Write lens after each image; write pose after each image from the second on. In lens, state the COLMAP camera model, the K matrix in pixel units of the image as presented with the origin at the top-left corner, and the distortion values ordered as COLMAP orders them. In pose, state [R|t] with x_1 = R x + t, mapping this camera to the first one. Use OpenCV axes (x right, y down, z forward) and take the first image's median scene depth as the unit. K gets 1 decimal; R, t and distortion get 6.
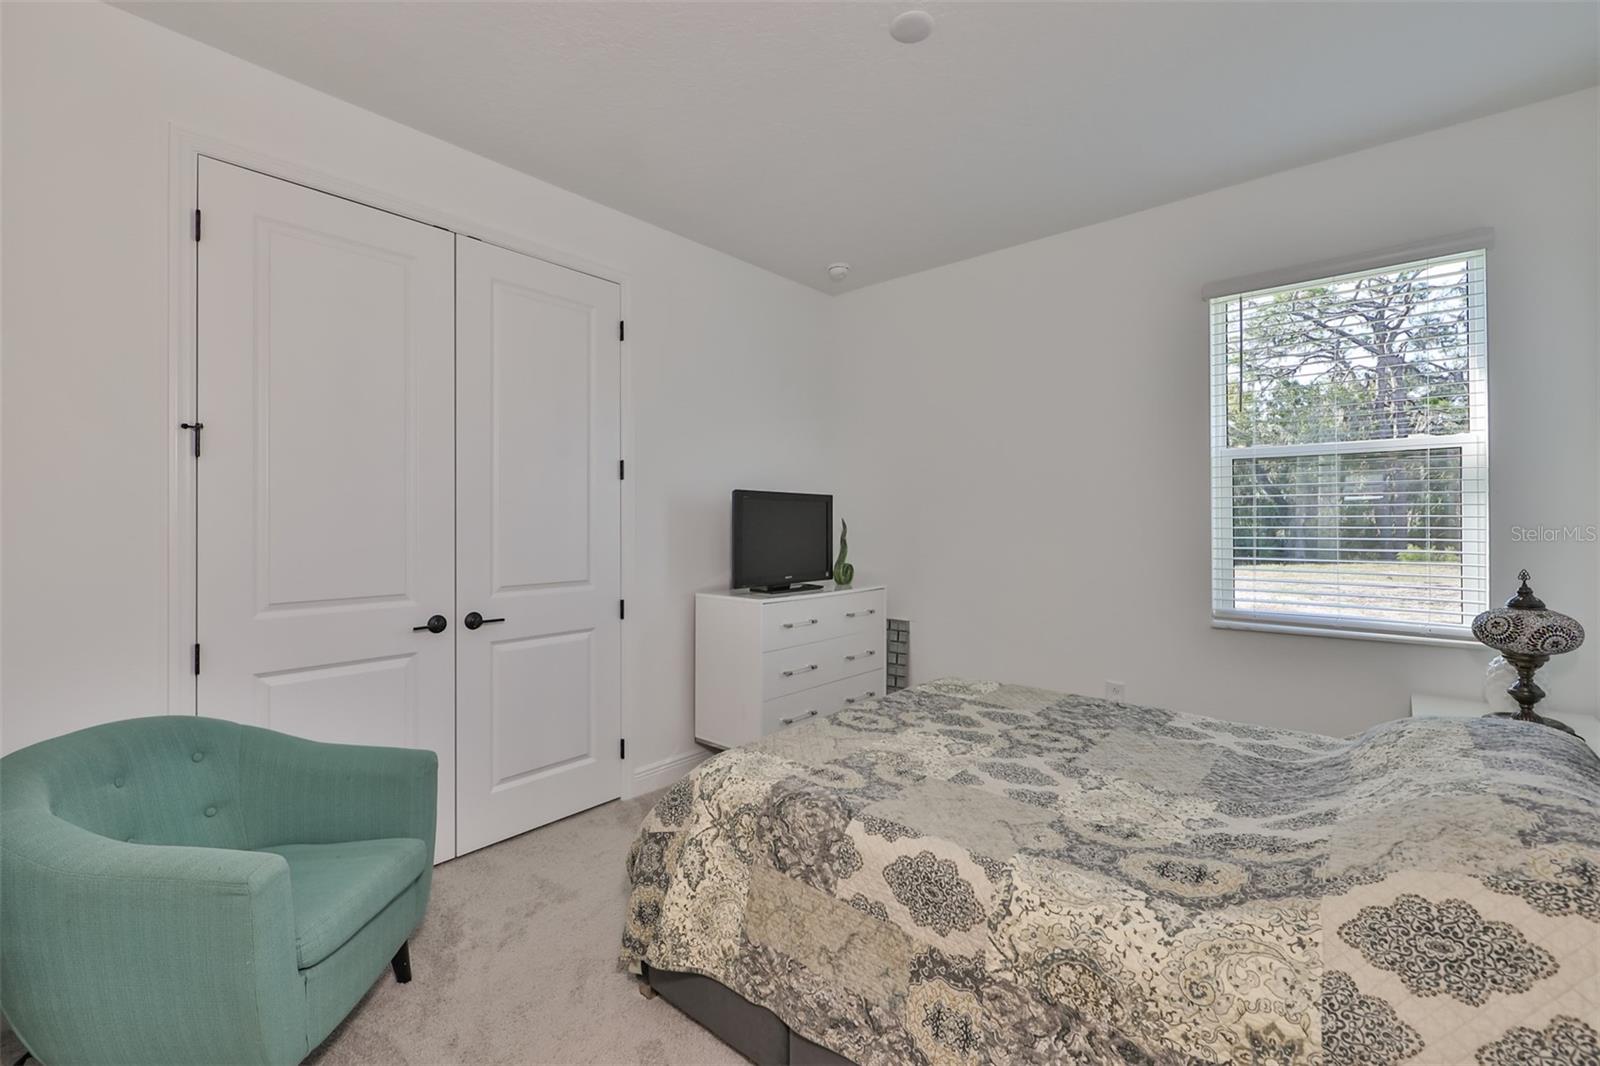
lens RADIAL K [[683.3, 0, 799.1], [0, 683.3, 523.8], [0, 0, 1]] dist [0.000123, -0.000188]
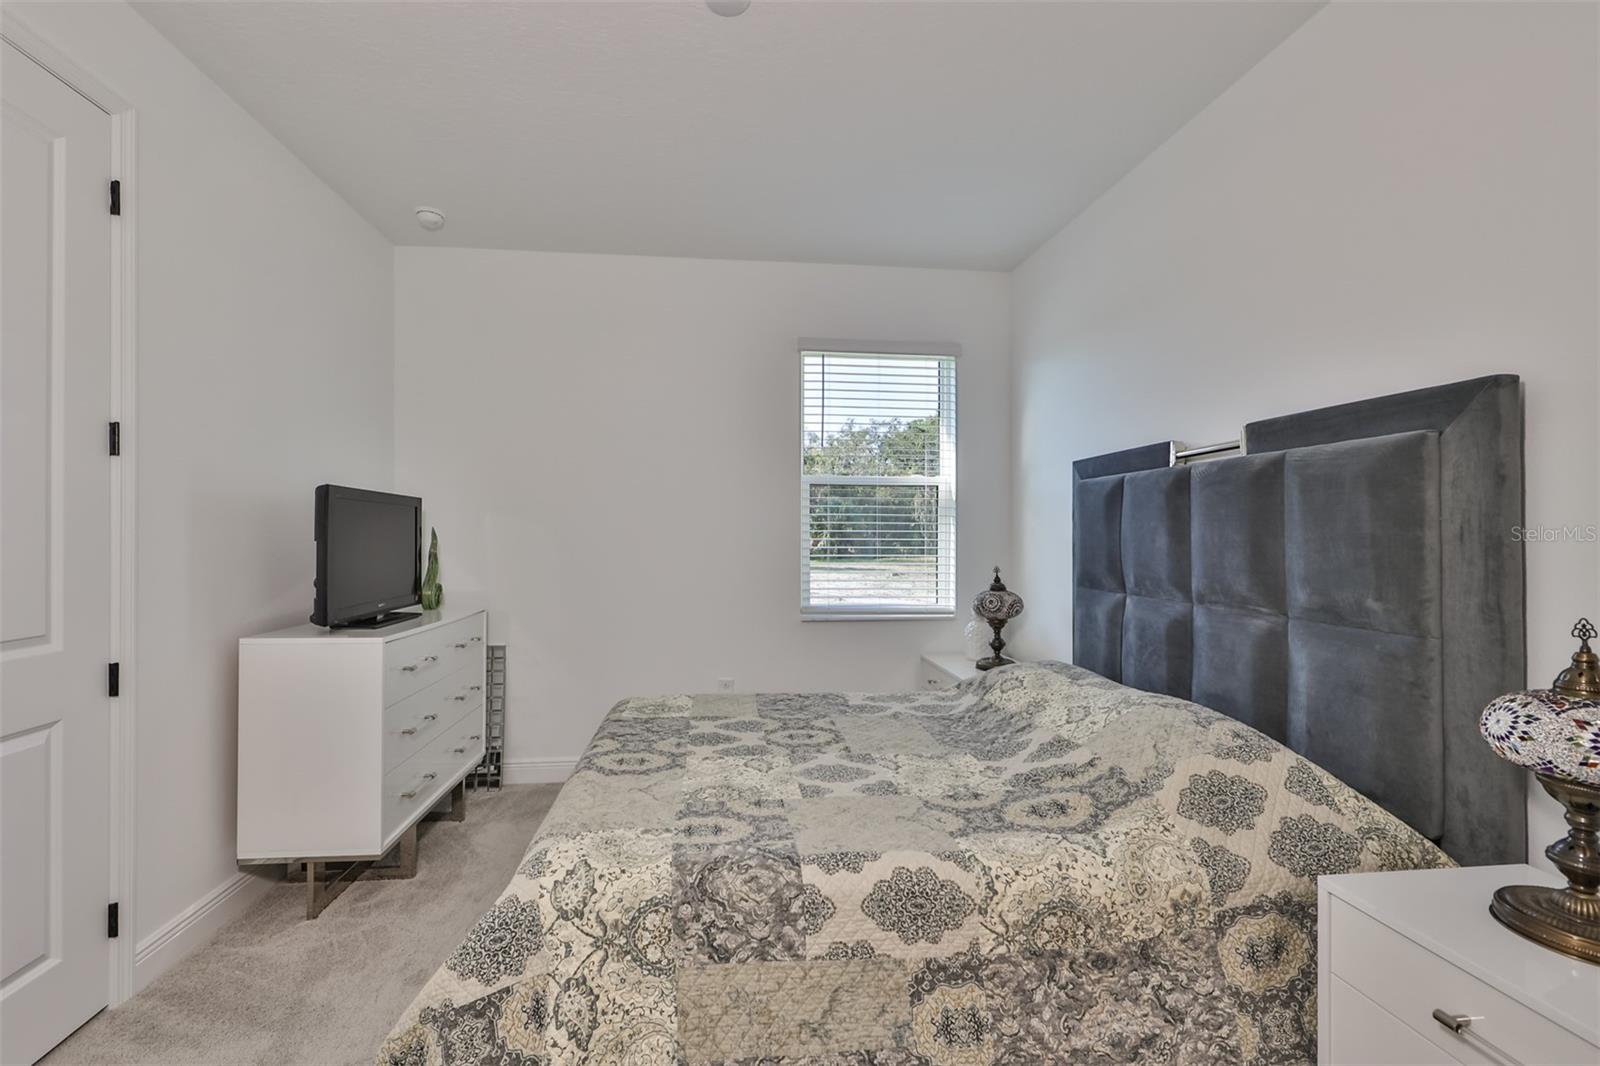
lens RADIAL K [[664.4, 0, 796.9], [0, 664.4, 538.1], [0, 0, 1]] dist [0.001338, 0.000122]
pose [[0.693303, 0.001405, 0.720645, -0.528422], [-0.004848, 0.999985, 0.002715, 0.001303], [-0.720630, -0.005376, 0.693299, 0.385121]]
